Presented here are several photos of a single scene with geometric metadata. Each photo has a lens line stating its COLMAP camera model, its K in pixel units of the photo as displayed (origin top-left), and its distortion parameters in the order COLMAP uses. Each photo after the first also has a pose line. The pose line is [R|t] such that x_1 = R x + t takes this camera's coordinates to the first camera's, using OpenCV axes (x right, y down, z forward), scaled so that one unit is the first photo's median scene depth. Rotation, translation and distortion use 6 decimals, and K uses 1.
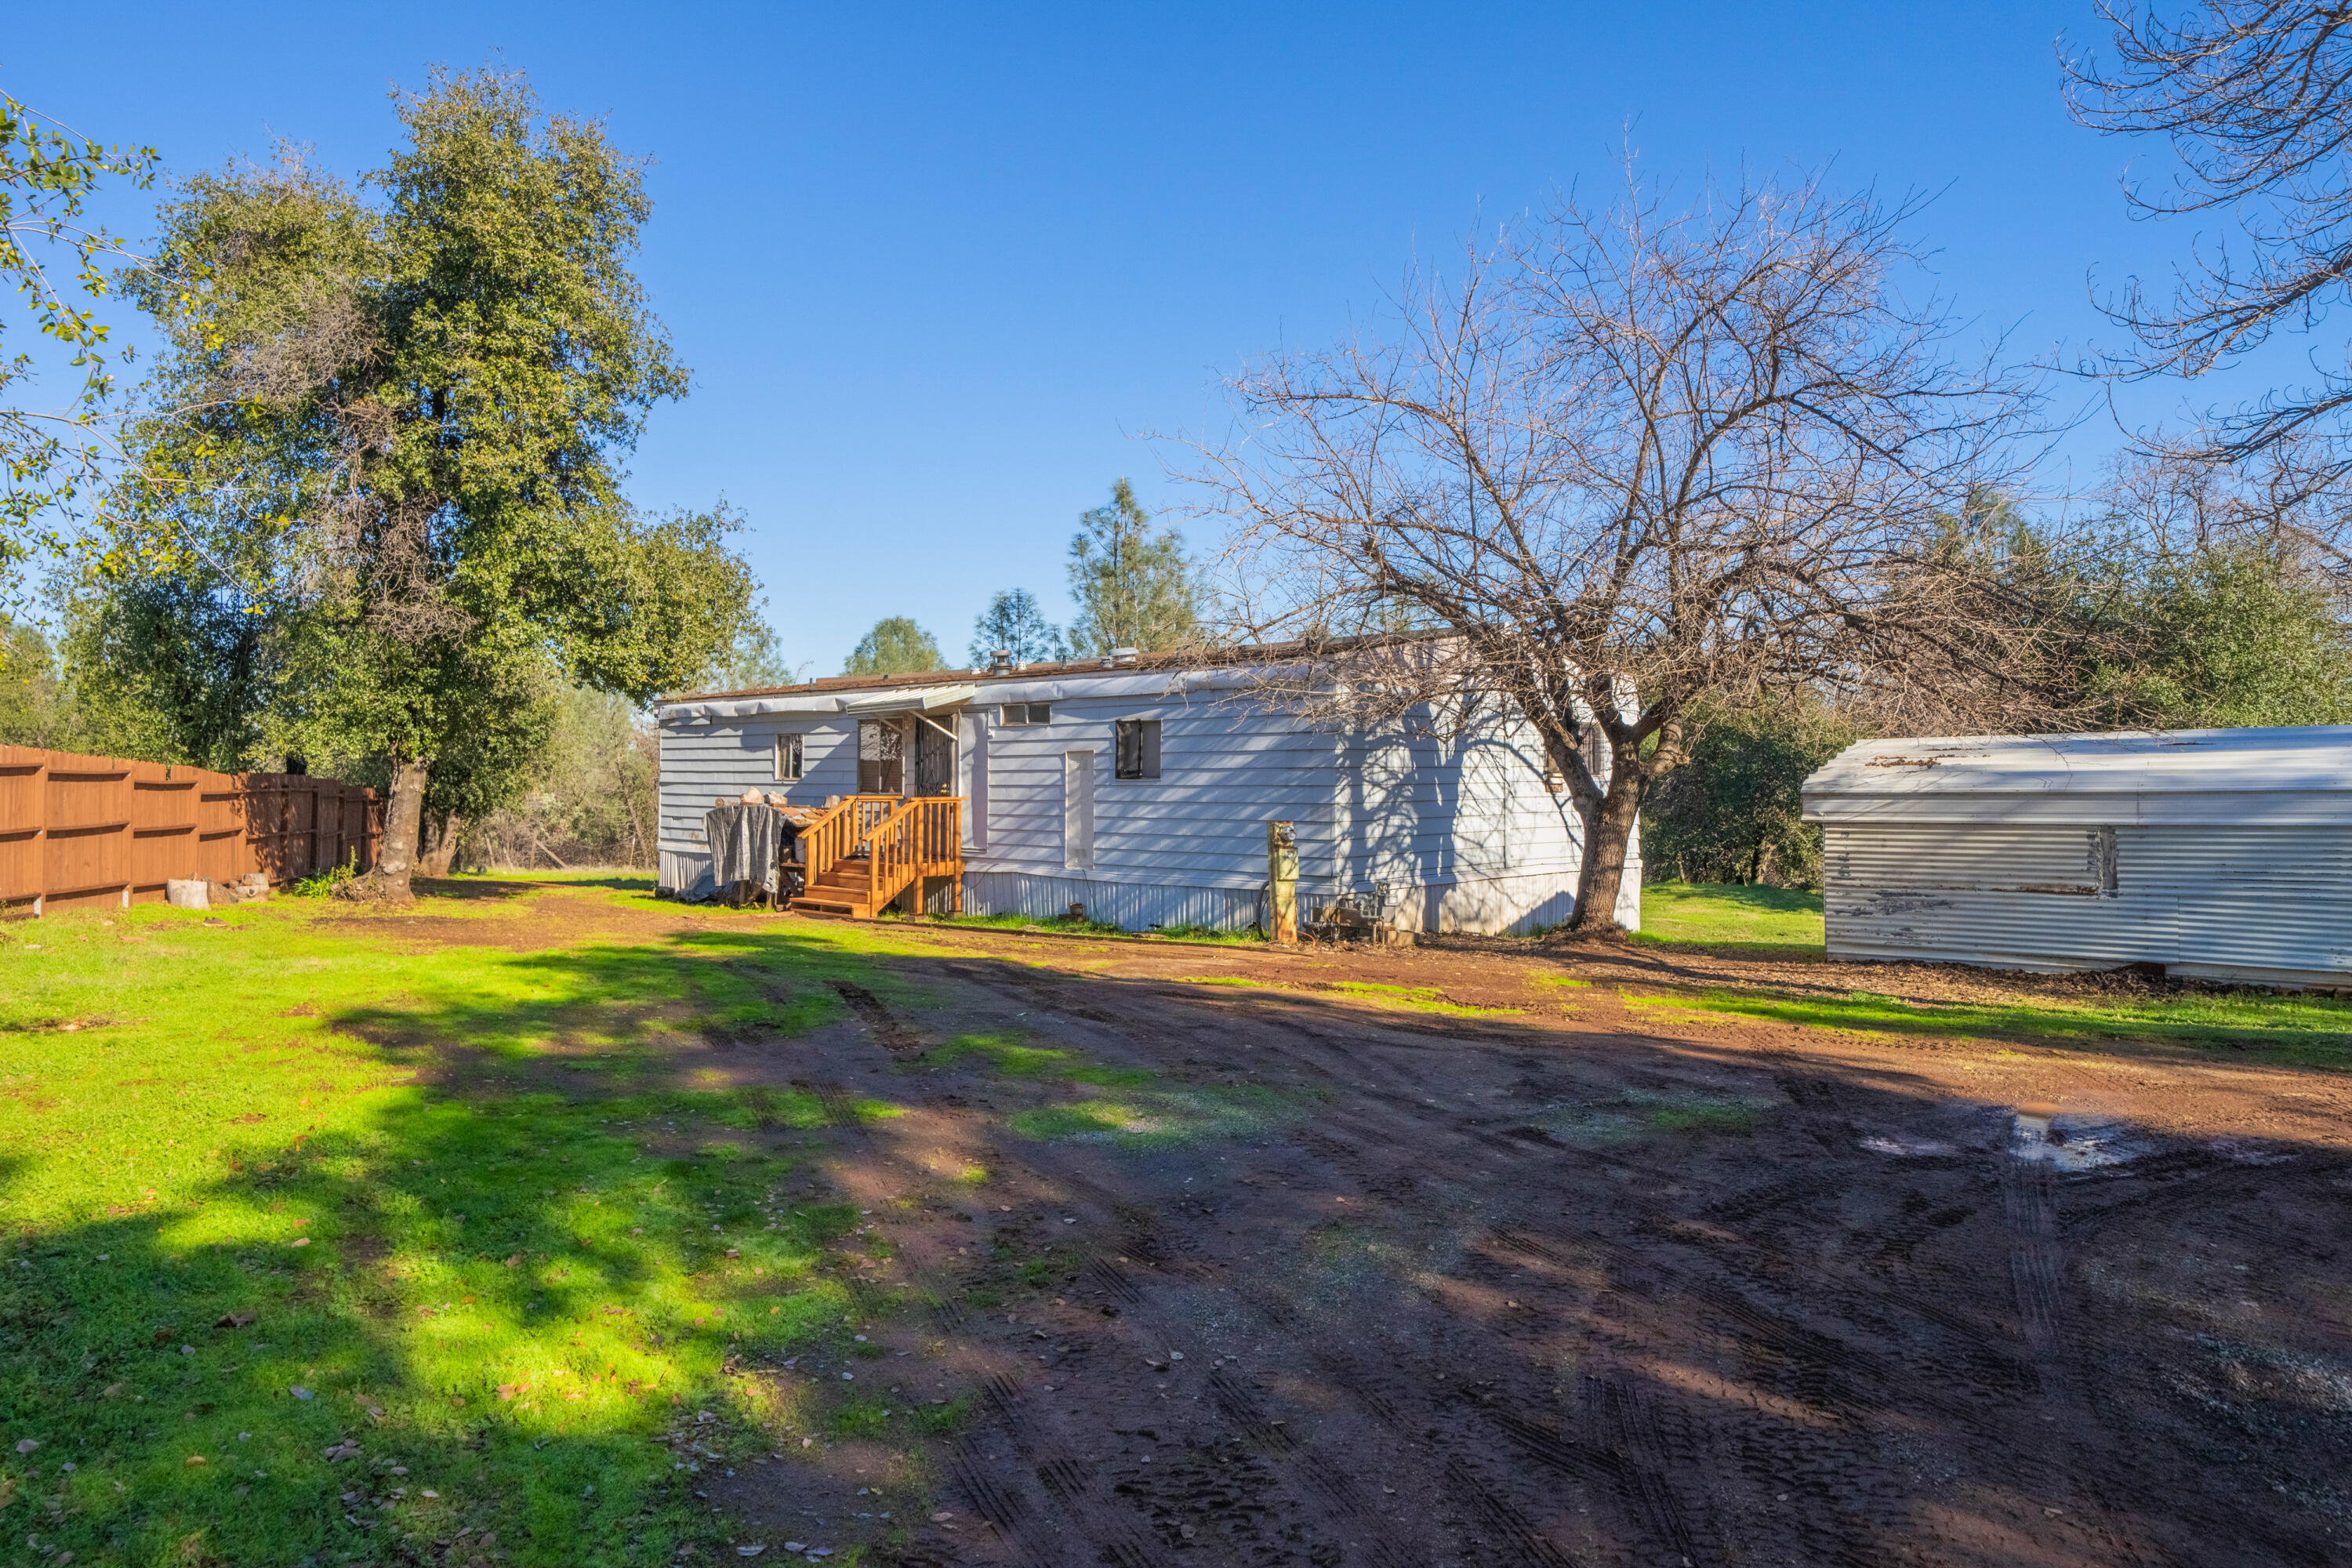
lens RADIAL K [[1497.3, 0, 927.3], [0, 1497.3, 741.9], [0, 0, 1]] dist [0.004614, 0.000106]
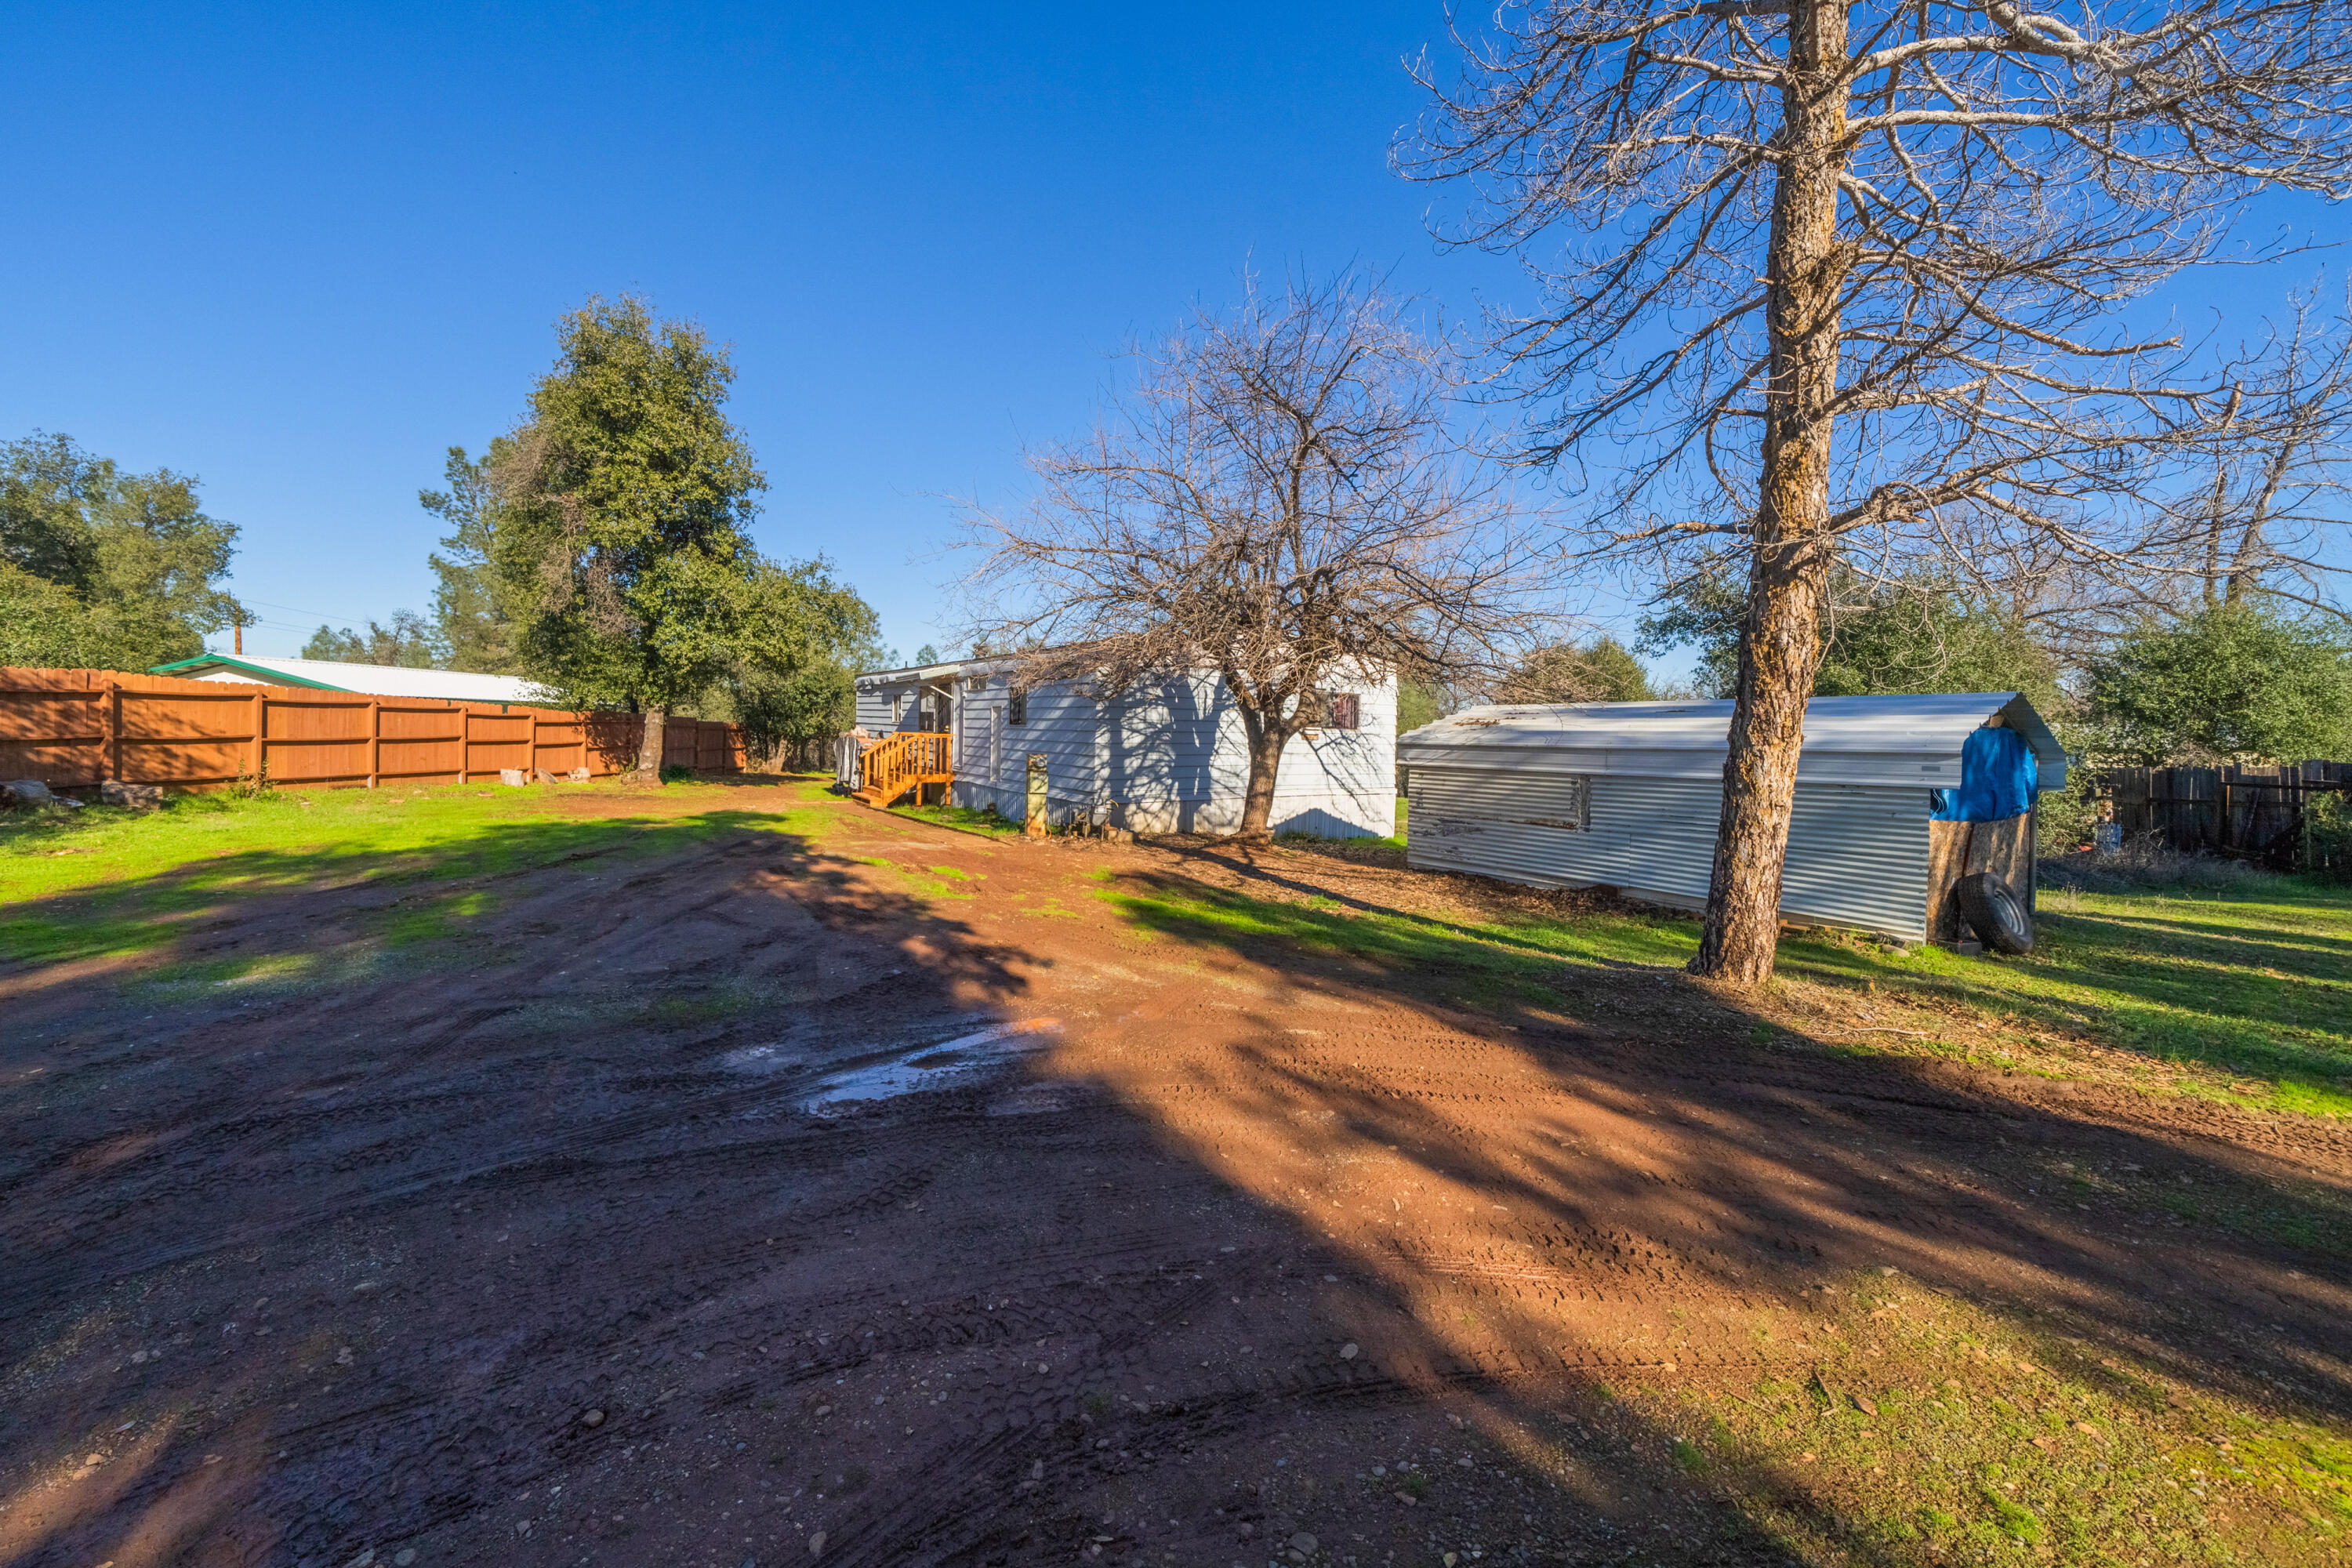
lens RADIAL K [[802.4, 0, 1176.5], [0, 802.4, 727.0], [0, 0, 1]] dist [-0.000991, -0.000039]
pose [[0.979108, 0.021561, -0.202194, 0.490677], [-0.017075, 0.999568, 0.023902, 0.004584], [0.202622, -0.019950, 0.979054, 0.228435]]
